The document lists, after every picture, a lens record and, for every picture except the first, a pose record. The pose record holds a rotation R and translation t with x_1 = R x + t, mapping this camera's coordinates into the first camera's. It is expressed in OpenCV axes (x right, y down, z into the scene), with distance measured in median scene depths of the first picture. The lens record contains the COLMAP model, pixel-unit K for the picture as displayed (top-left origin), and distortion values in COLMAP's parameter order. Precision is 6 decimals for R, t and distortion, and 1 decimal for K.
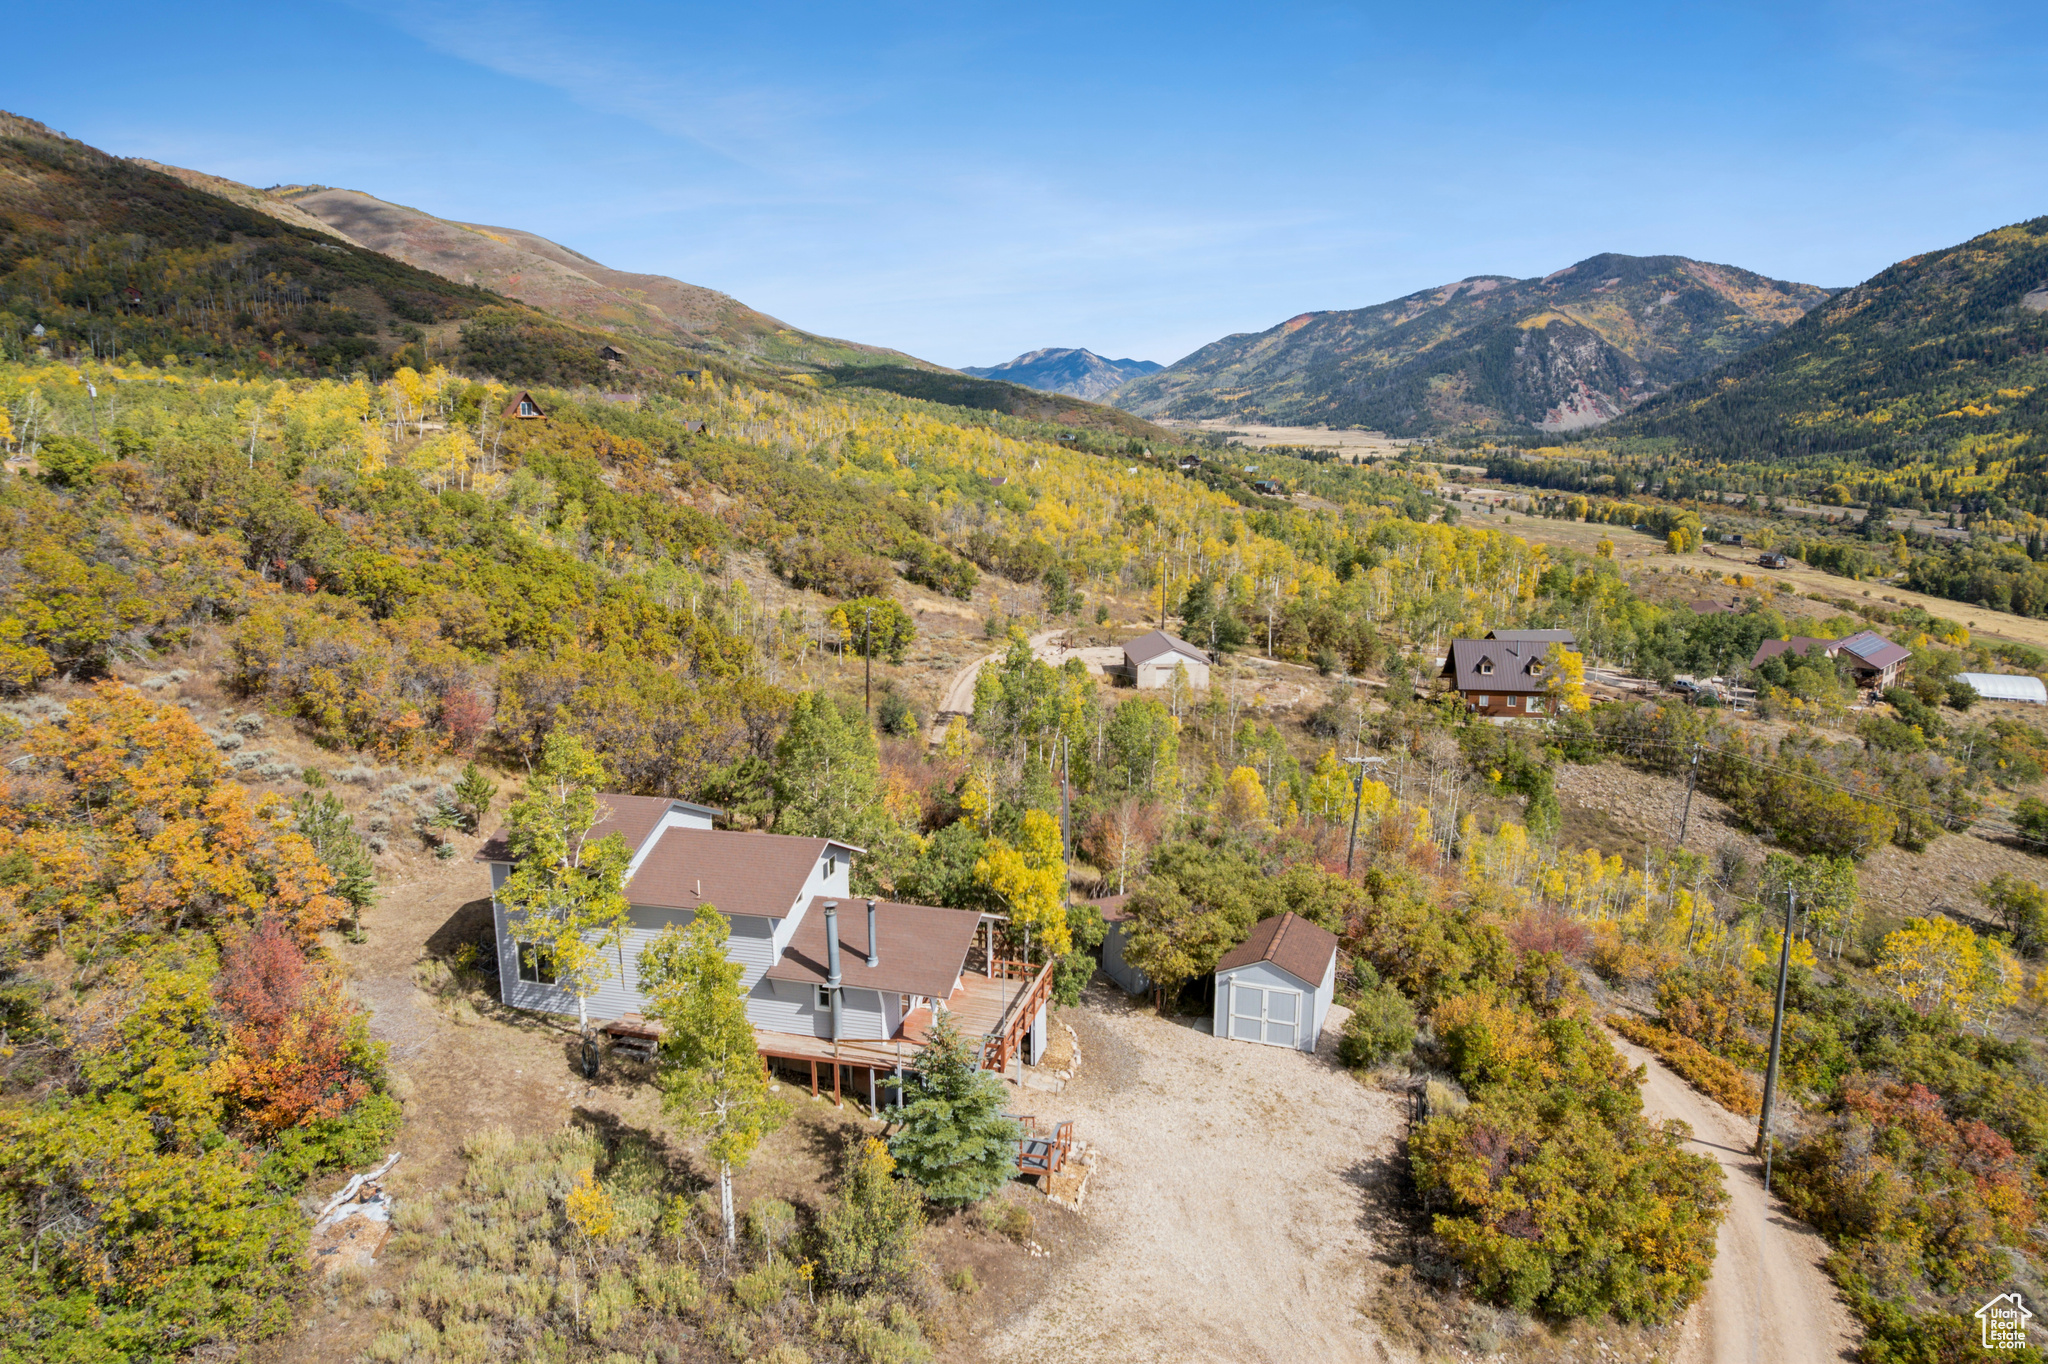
lens RADIAL K [[1310.5, 0, 1032.8], [0, 1310.5, 680.8], [0, 0, 1]] dist [-0.072958, 0.067641]
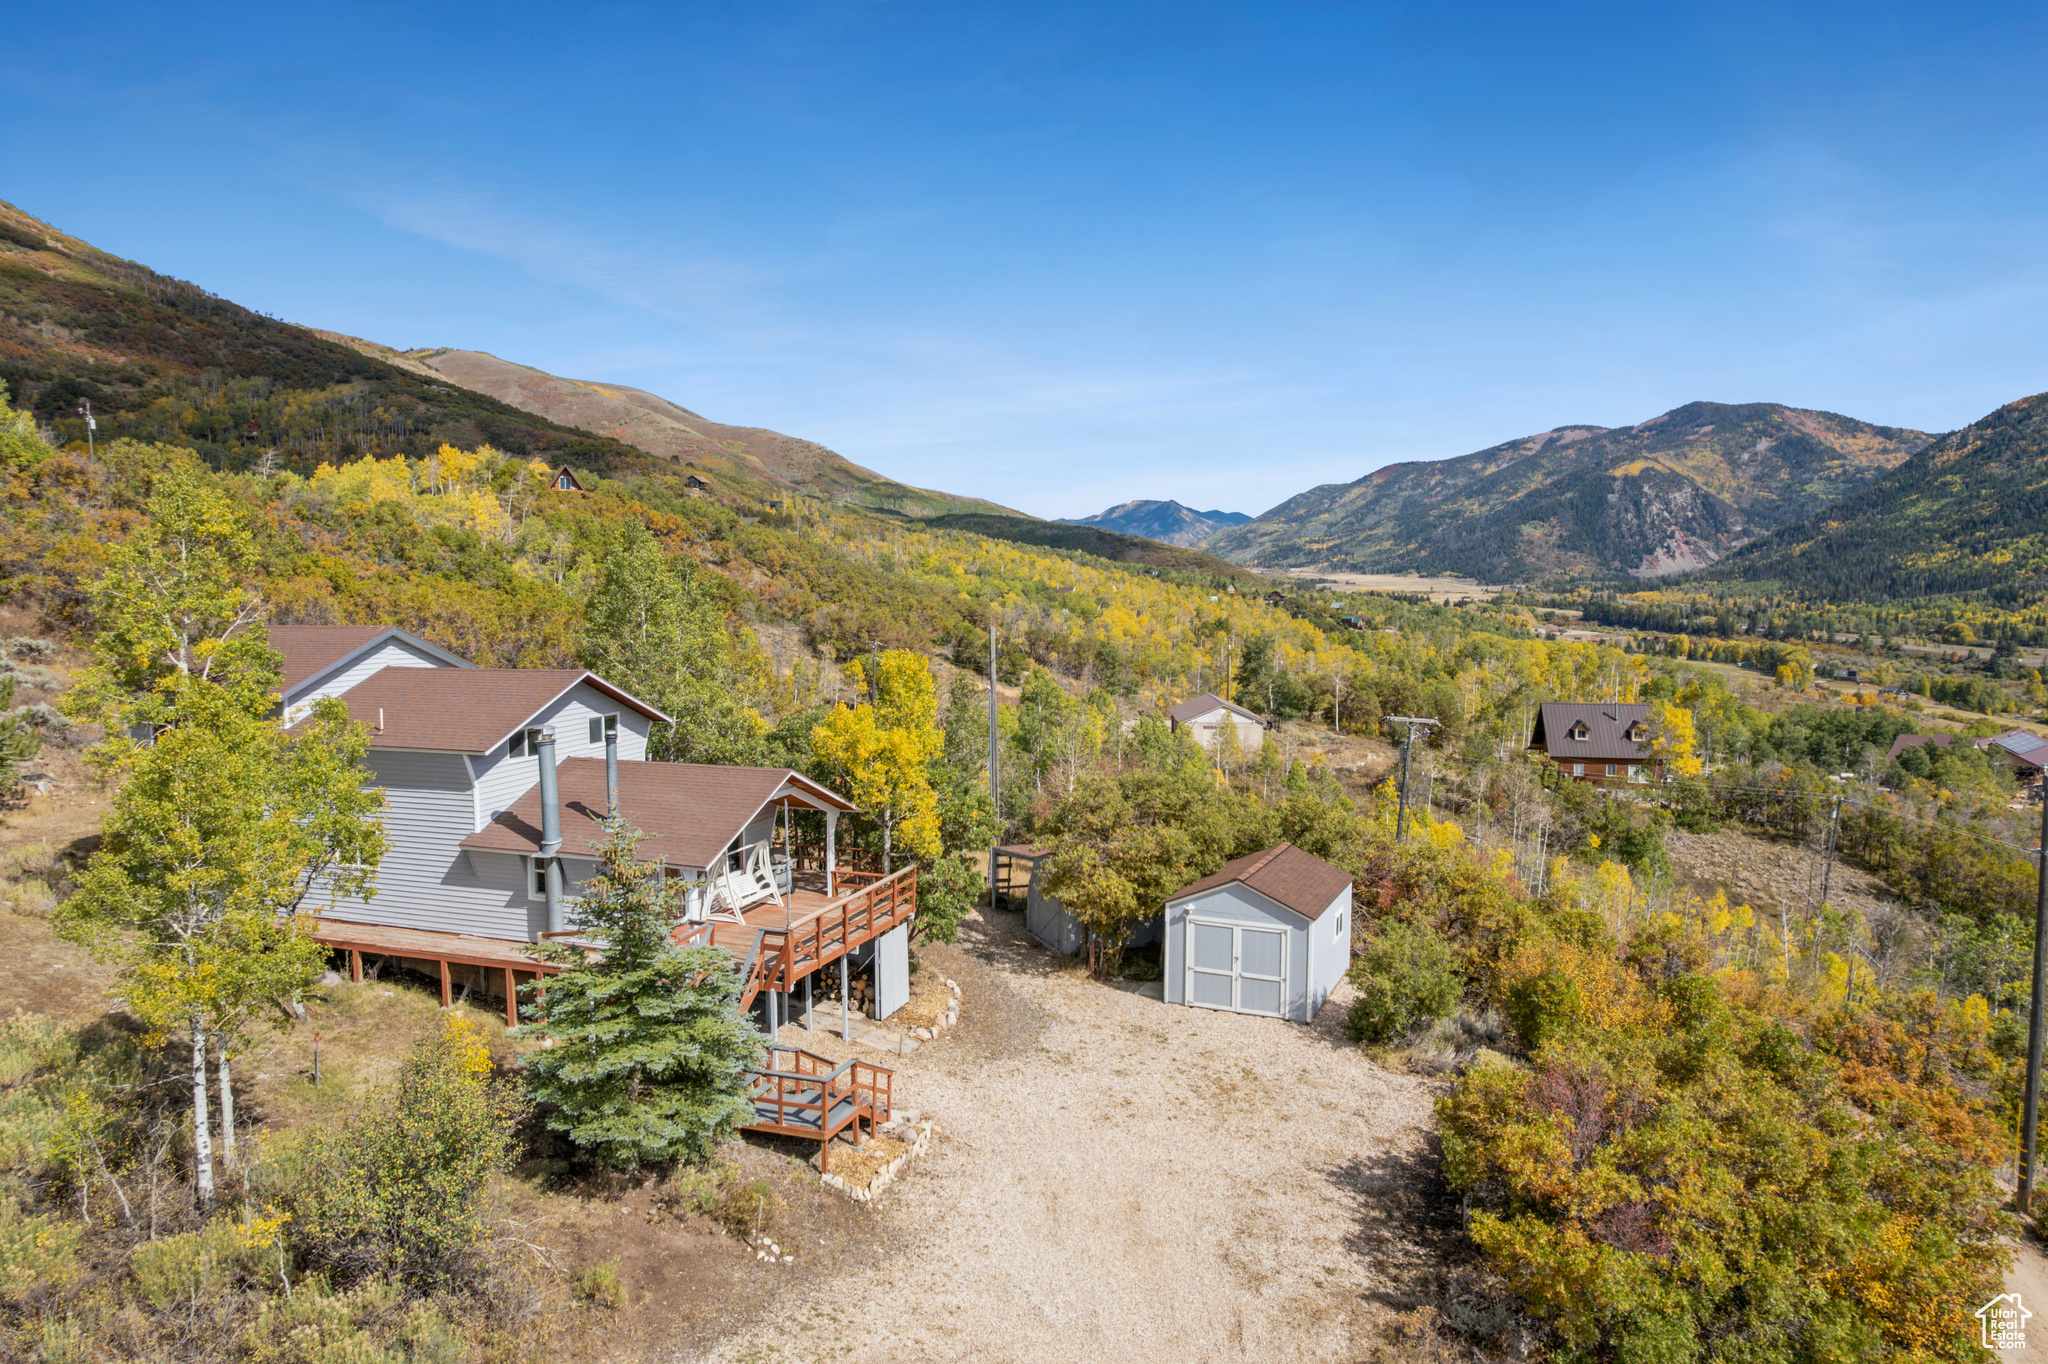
lens RADIAL K [[1310.5, 0, 1030.5], [0, 1310.5, 683.4], [0, 0, 1]] dist [-0.072958, 0.067641]
pose [[0.997553, 0.004376, -0.069771, 0.037034], [-0.012074, 0.993825, -0.110297, 0.058555], [0.068858, 0.110869, 0.991447, 0.095827]]
